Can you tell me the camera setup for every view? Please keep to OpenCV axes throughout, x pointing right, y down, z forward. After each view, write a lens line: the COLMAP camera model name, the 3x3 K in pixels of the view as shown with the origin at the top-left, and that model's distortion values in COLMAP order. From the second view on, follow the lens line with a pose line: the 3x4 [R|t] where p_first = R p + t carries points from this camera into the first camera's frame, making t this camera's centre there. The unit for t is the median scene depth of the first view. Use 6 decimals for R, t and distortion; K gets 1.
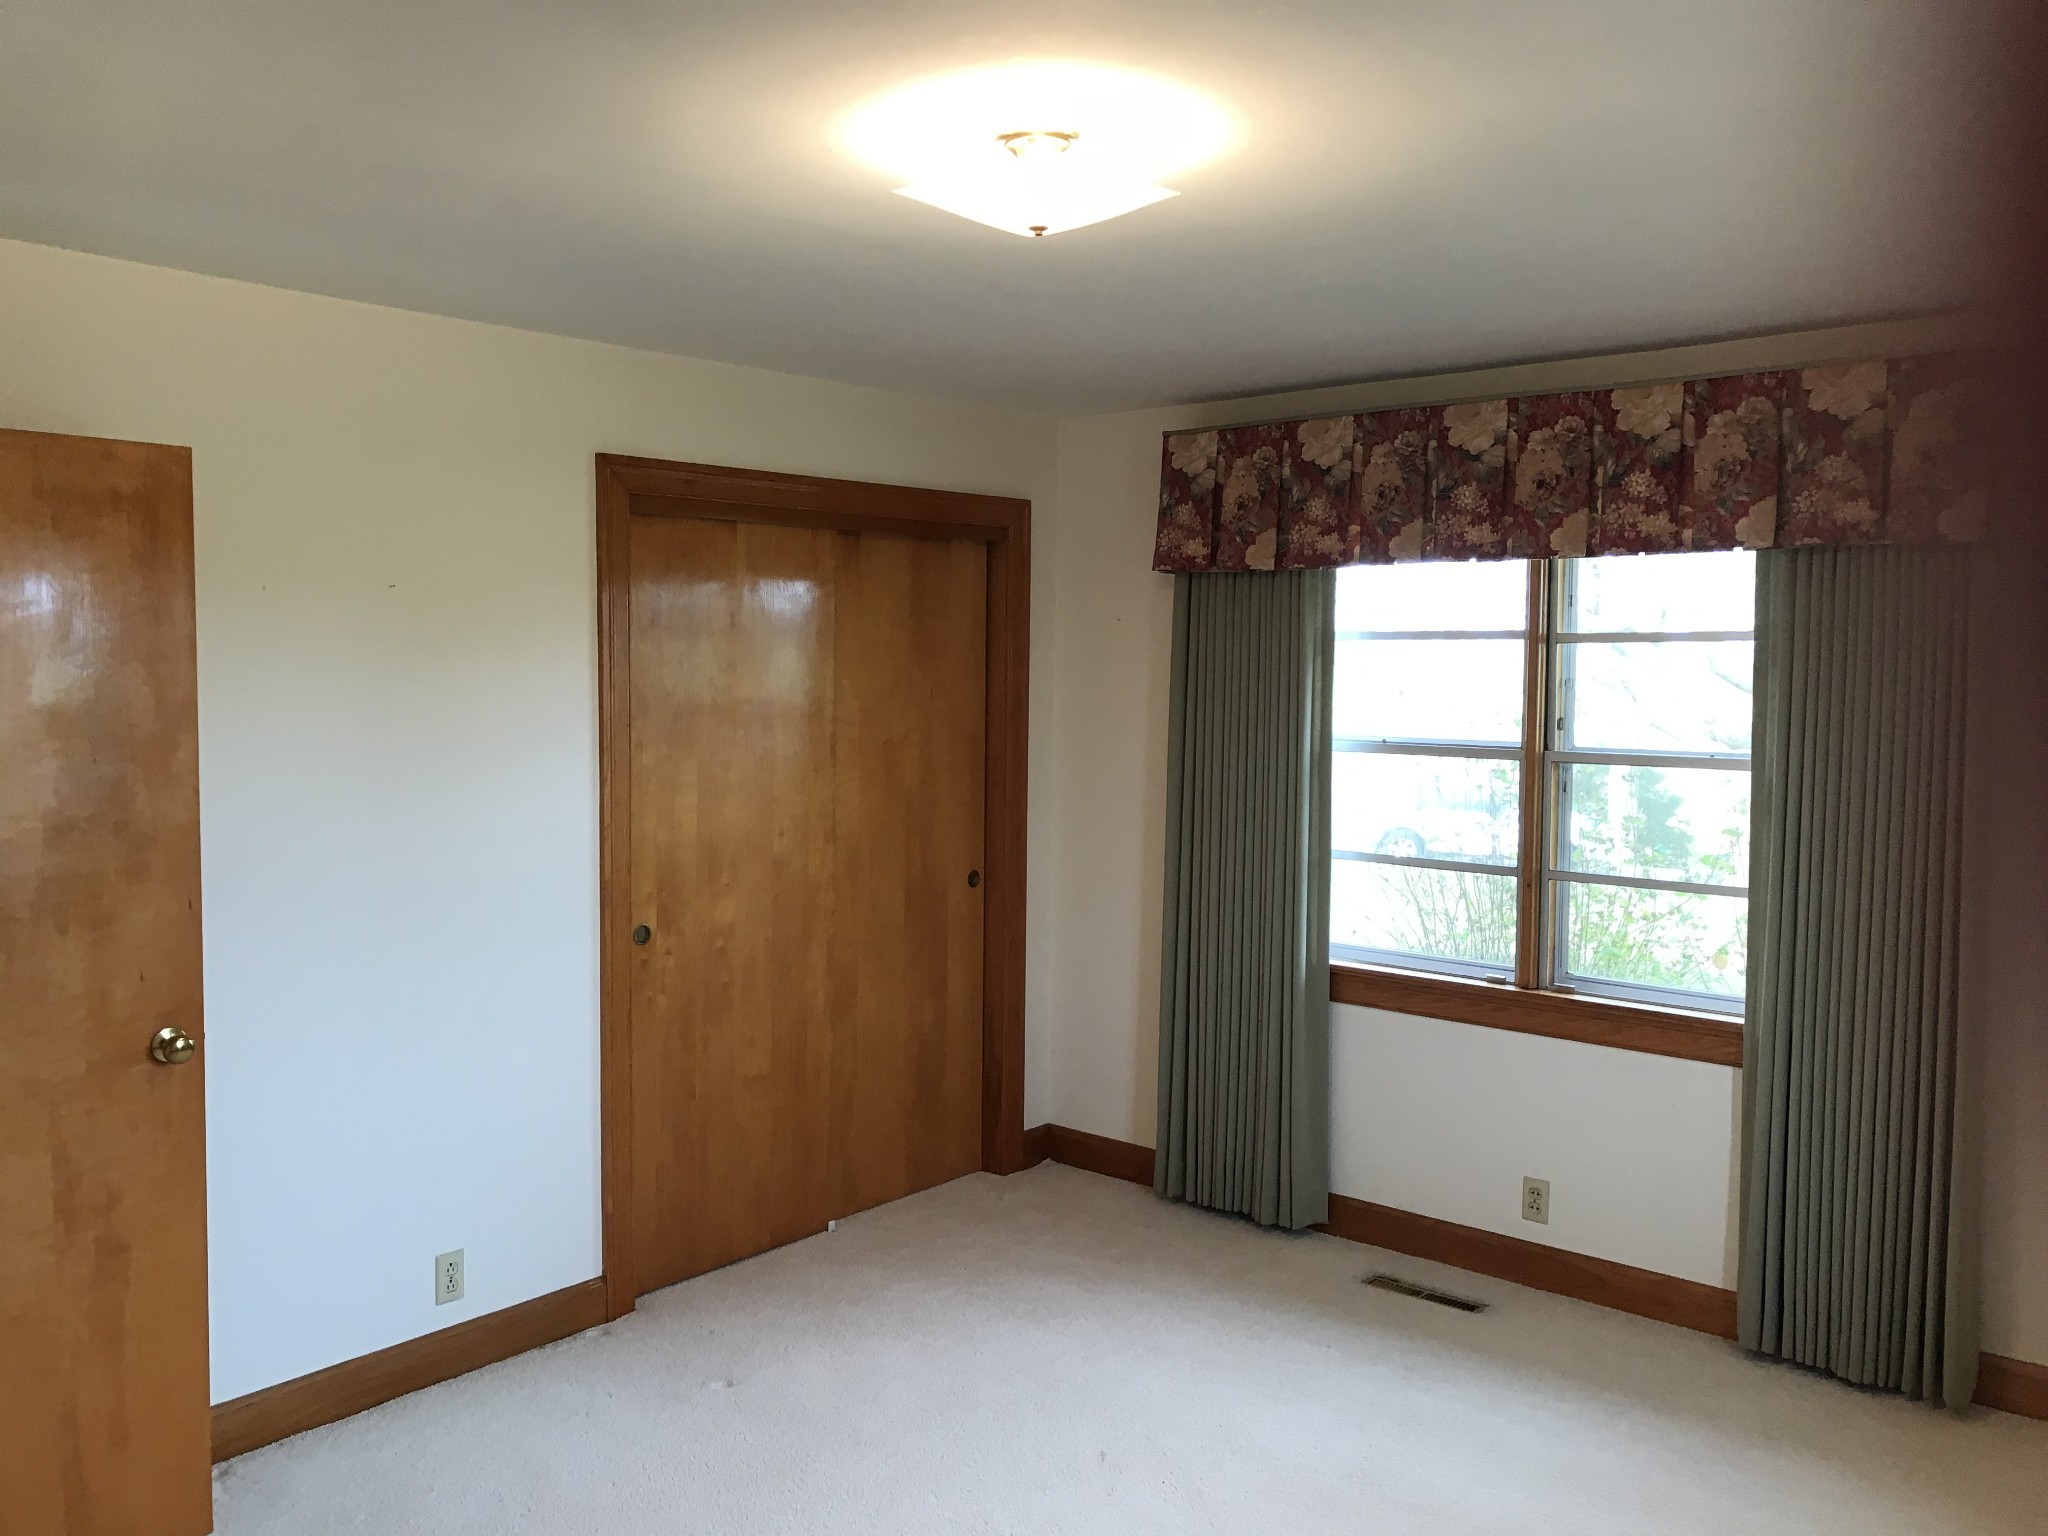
lens RADIAL K [[1658.2, 0, 1020.8], [0, 1658.2, 769.5], [0, 0, 1]] dist [0.011822, -0.021117]
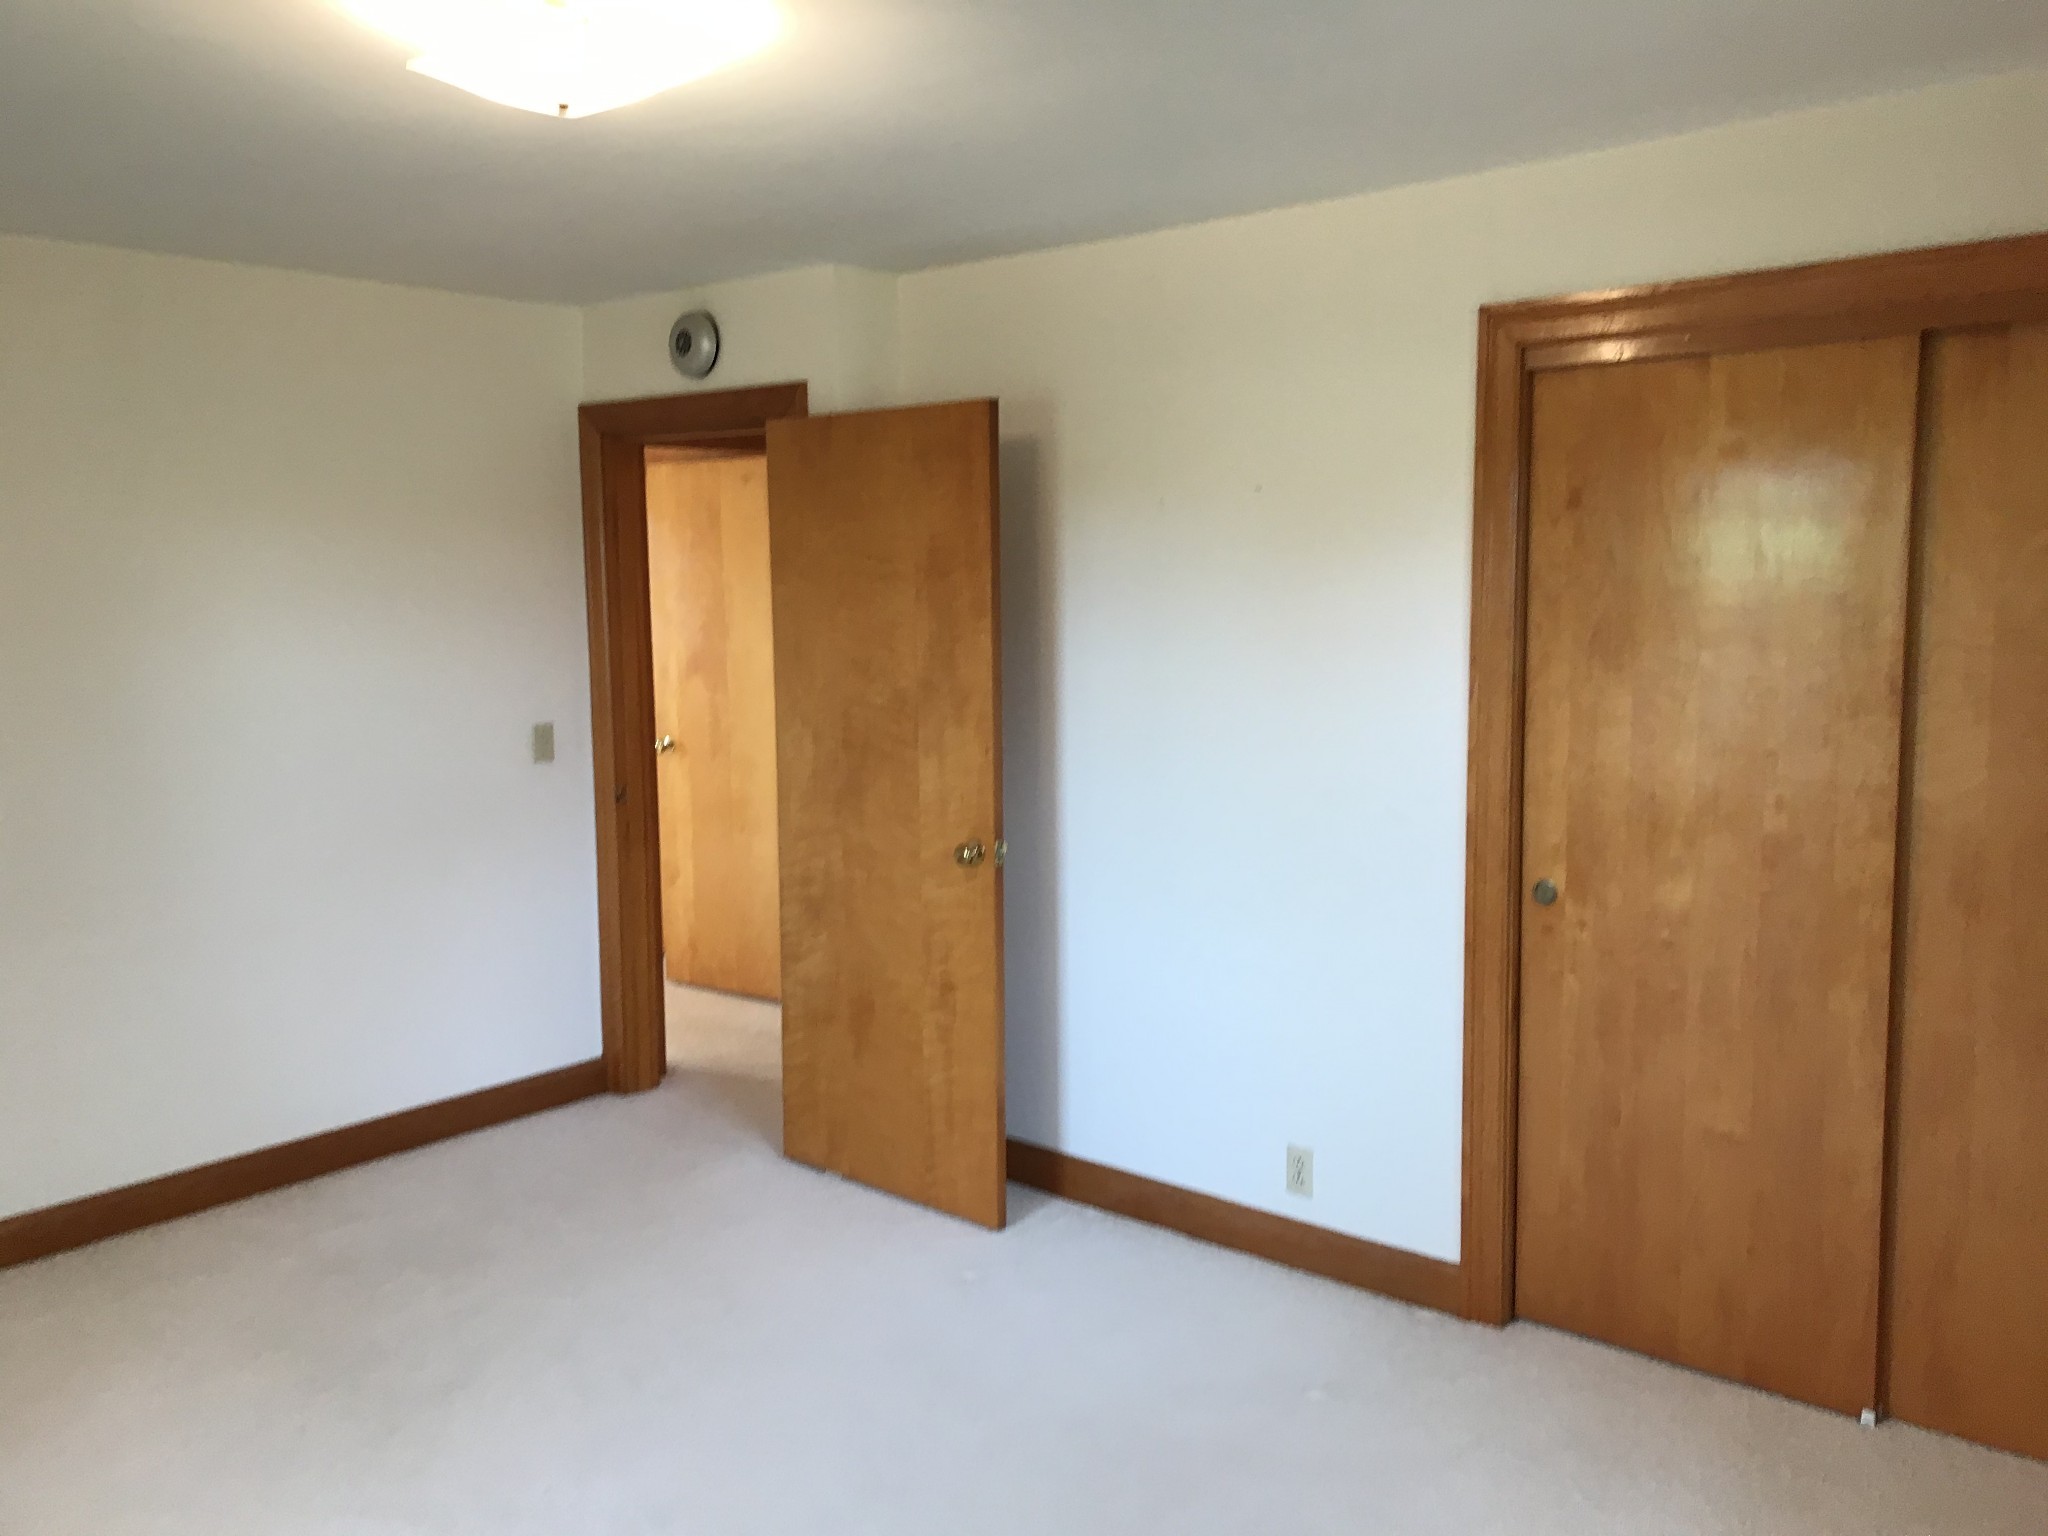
lens RADIAL K [[1658.2, 0, 1022.1], [0, 1658.2, 766.2], [0, 0, 1]] dist [0.011822, -0.021117]
pose [[-0.003752, 0.112681, -0.993624, 0.539884], [-0.050222, 0.992356, 0.112727, -0.038883], [0.998731, 0.050325, 0.001936, 0.692077]]
